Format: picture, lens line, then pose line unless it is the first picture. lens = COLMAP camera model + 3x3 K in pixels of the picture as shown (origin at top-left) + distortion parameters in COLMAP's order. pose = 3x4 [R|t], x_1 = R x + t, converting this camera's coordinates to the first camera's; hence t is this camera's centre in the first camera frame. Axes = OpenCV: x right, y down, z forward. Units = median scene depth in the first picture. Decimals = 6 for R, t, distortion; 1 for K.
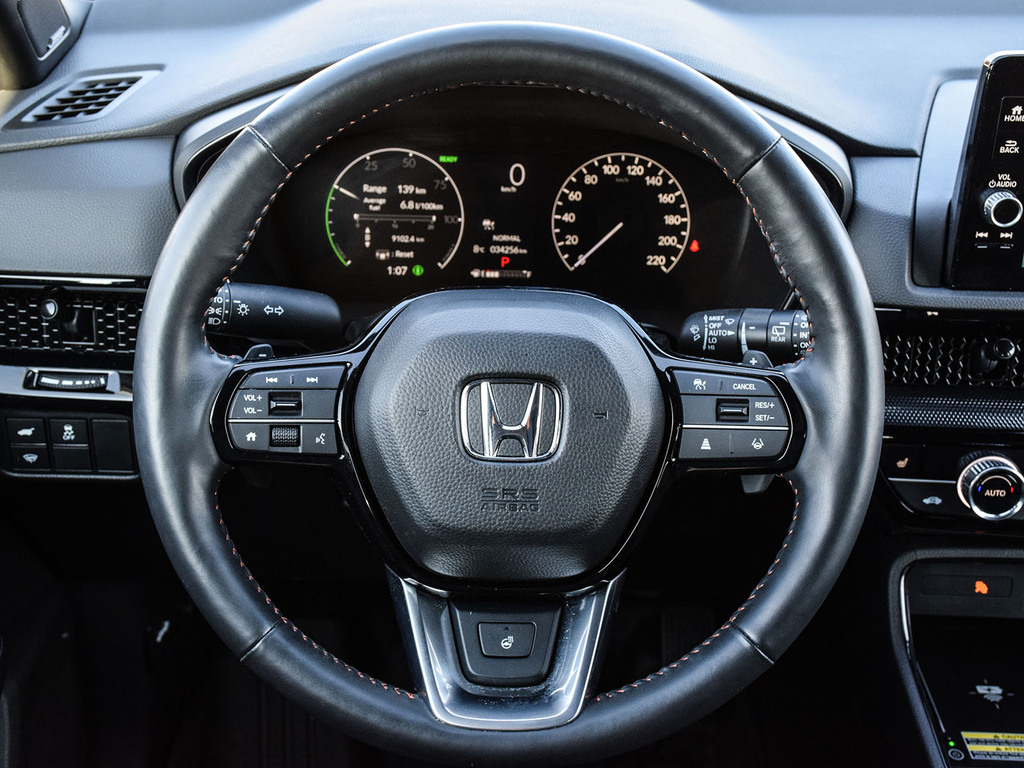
lens RADIAL K [[1439.9, 0, 509.5], [0, 1439.9, 383.6], [0, 0, 1]] dist [0.077847, 0.000000]
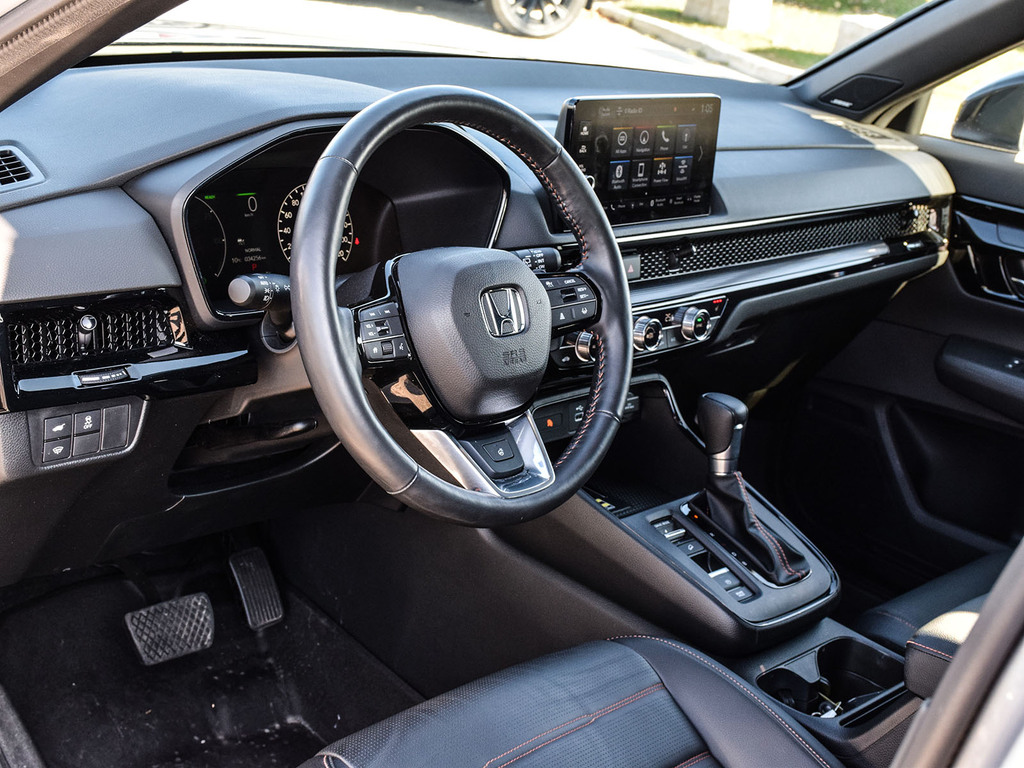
lens RADIAL K [[1439.9, 0, 511.6], [0, 1439.9, 382.3], [0, 0, 1]] dist [0.077847, 0.000000]
pose [[0.691457, -0.174922, 0.700921, -1.142187], [0.225463, 0.974033, 0.020661, 0.069578], [-0.686334, 0.143745, 0.712940, -0.195347]]
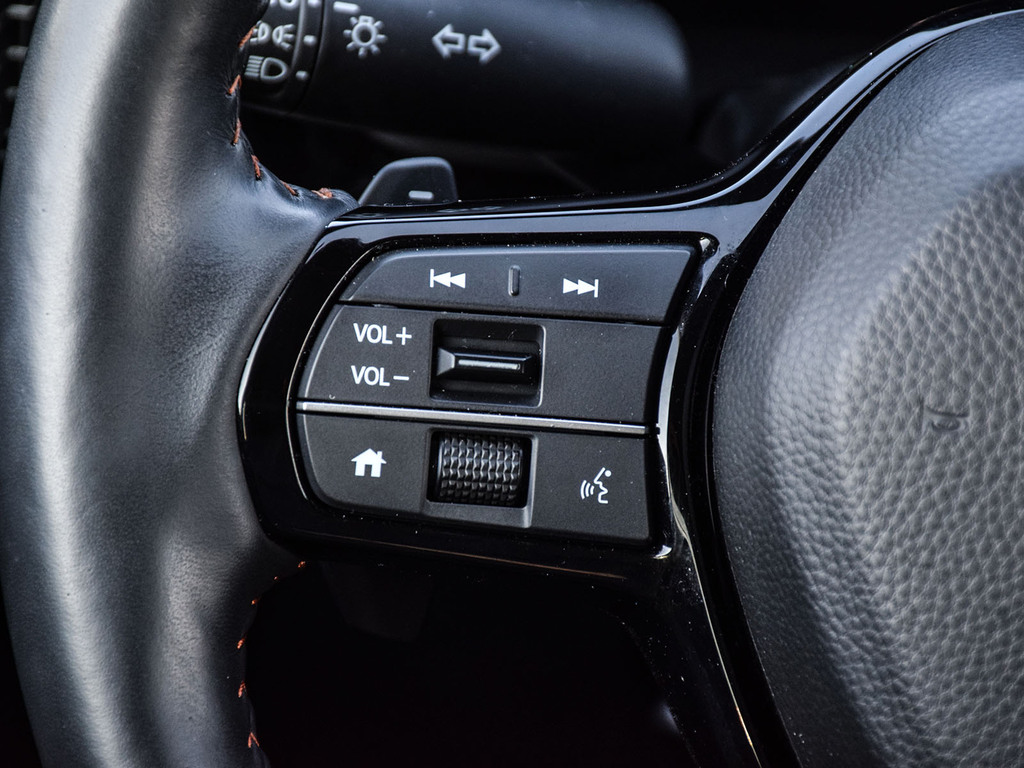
lens RADIAL K [[5645.0, 0, 508.1], [0, 5645.0, 390.4], [0, 0, 1]] dist [1.687744, 0.000000]
pose [[0.987290, 0.064614, -0.145204, 0.019274], [-0.063381, 0.997903, 0.013106, 0.004287], [0.145747, -0.003736, 0.989315, -0.157187]]
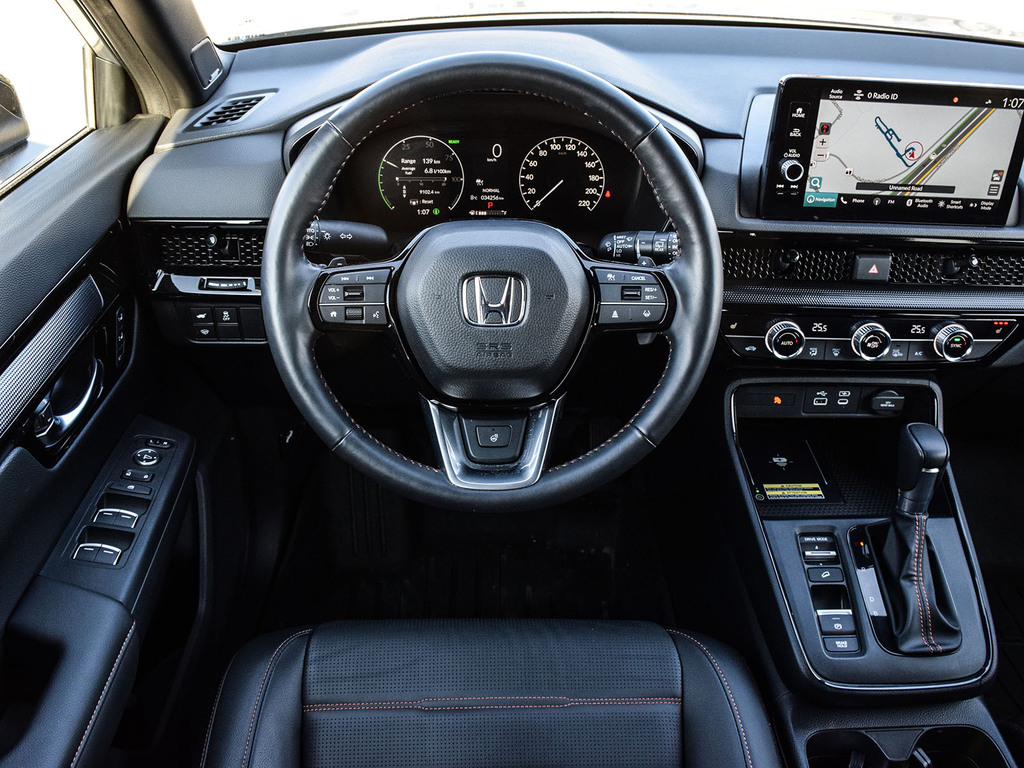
lens RADIAL K [[875.4, 0, 511.7], [0, 875.4, 379.6], [0, 0, 1]] dist [-0.155183, 0.078931]
pose [[0.999763, -0.016292, 0.014427, 0.005025], [0.014702, 0.994450, 0.104181, 0.011048], [-0.016044, -0.103944, 0.994454, 0.022304]]
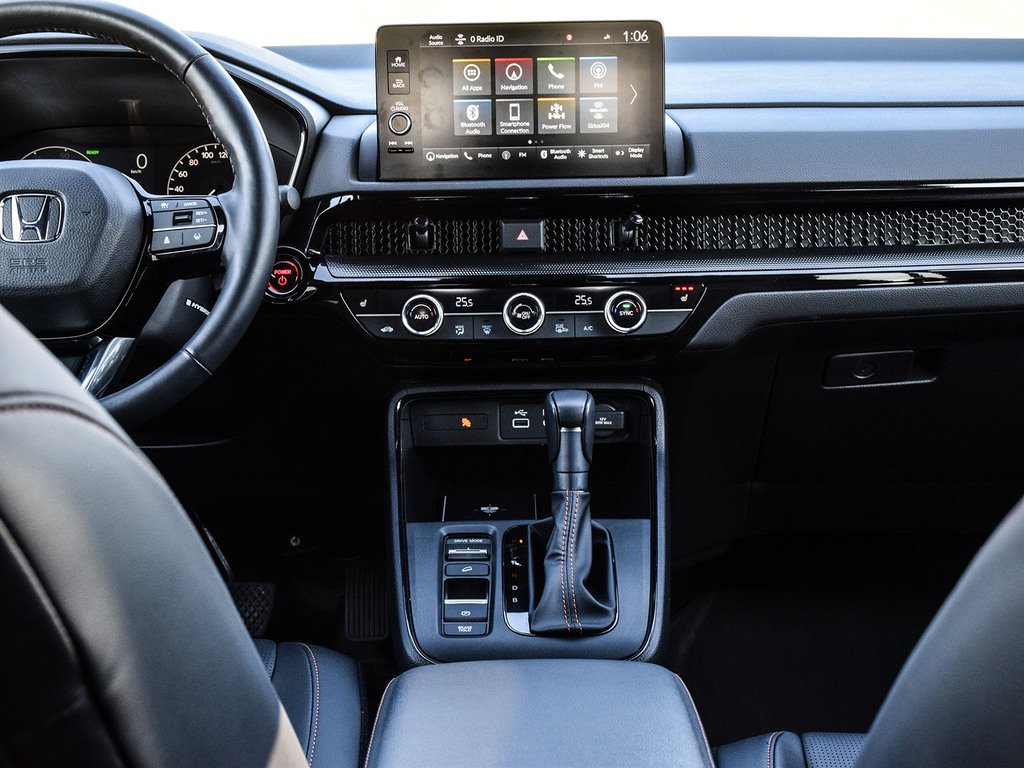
lens RADIAL K [[1534.4, 0, 518.3], [0, 1534.4, 379.8], [0, 0, 1]] dist [0.090988, 0.000000]
pose [[0.998925, -0.045455, -0.009072, 0.525987], [0.042381, 0.974944, -0.218376, 0.573207], [0.018771, 0.217757, 0.975822, -0.605706]]
